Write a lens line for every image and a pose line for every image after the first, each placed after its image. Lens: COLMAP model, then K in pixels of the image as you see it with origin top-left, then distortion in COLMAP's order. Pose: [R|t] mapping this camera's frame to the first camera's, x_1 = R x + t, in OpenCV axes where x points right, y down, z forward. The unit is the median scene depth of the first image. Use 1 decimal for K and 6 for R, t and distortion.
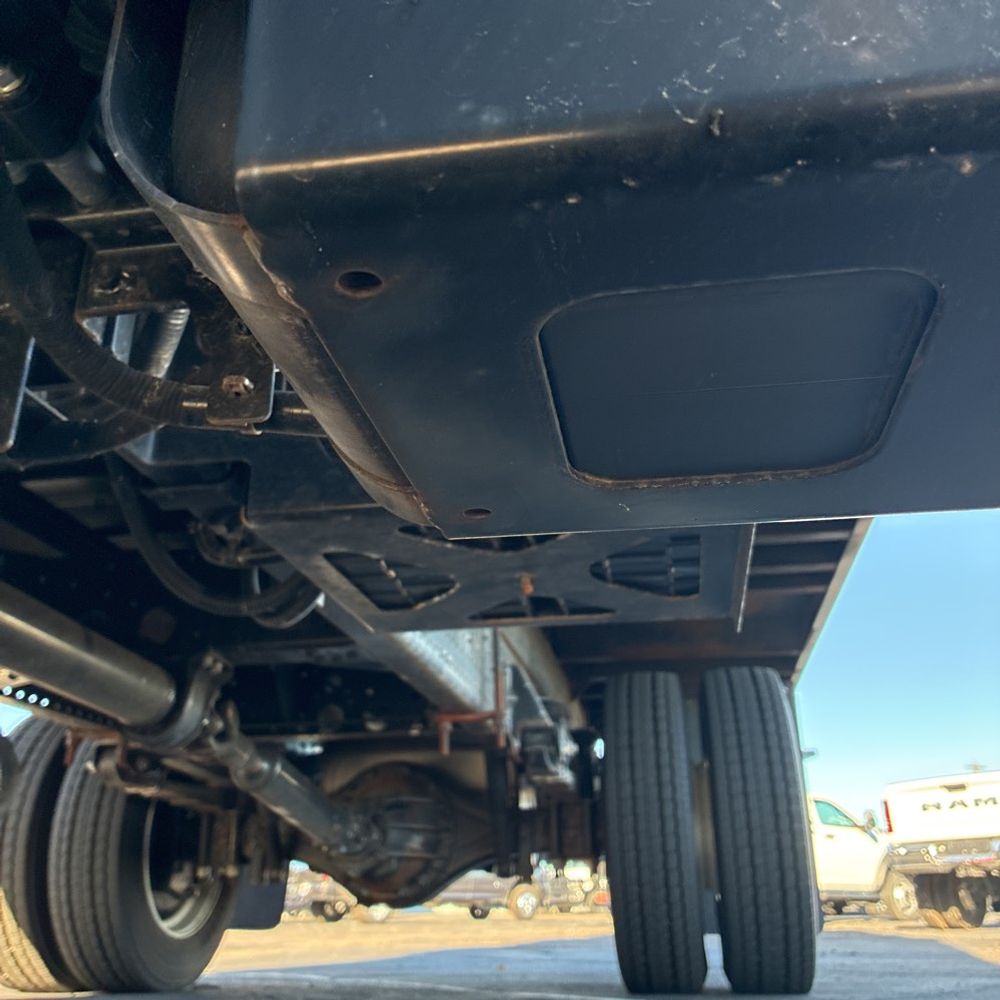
lens RADIAL K [[1051.4, 0, 485.7], [0, 1051.4, 481.5], [0, 0, 1]] dist [0.009078, -0.028762]
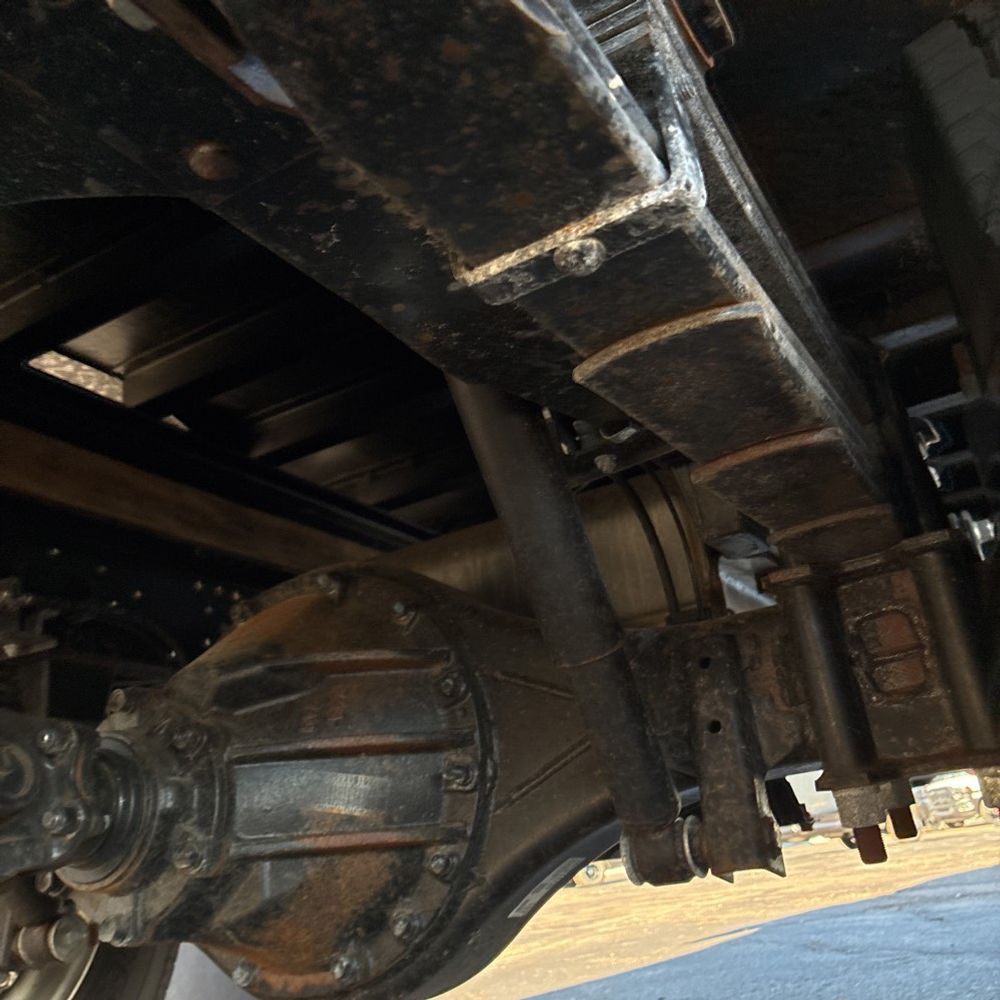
lens RADIAL K [[1051.4, 0, 485.7], [0, 1051.4, 481.5], [0, 0, 1]] dist [0.009078, -0.028762]
pose [[0.938351, -0.213436, -0.271923, 0.019437], [0.226098, 0.973977, 0.015733, 0.075437], [0.261489, -0.076244, 0.962190, 0.211604]]
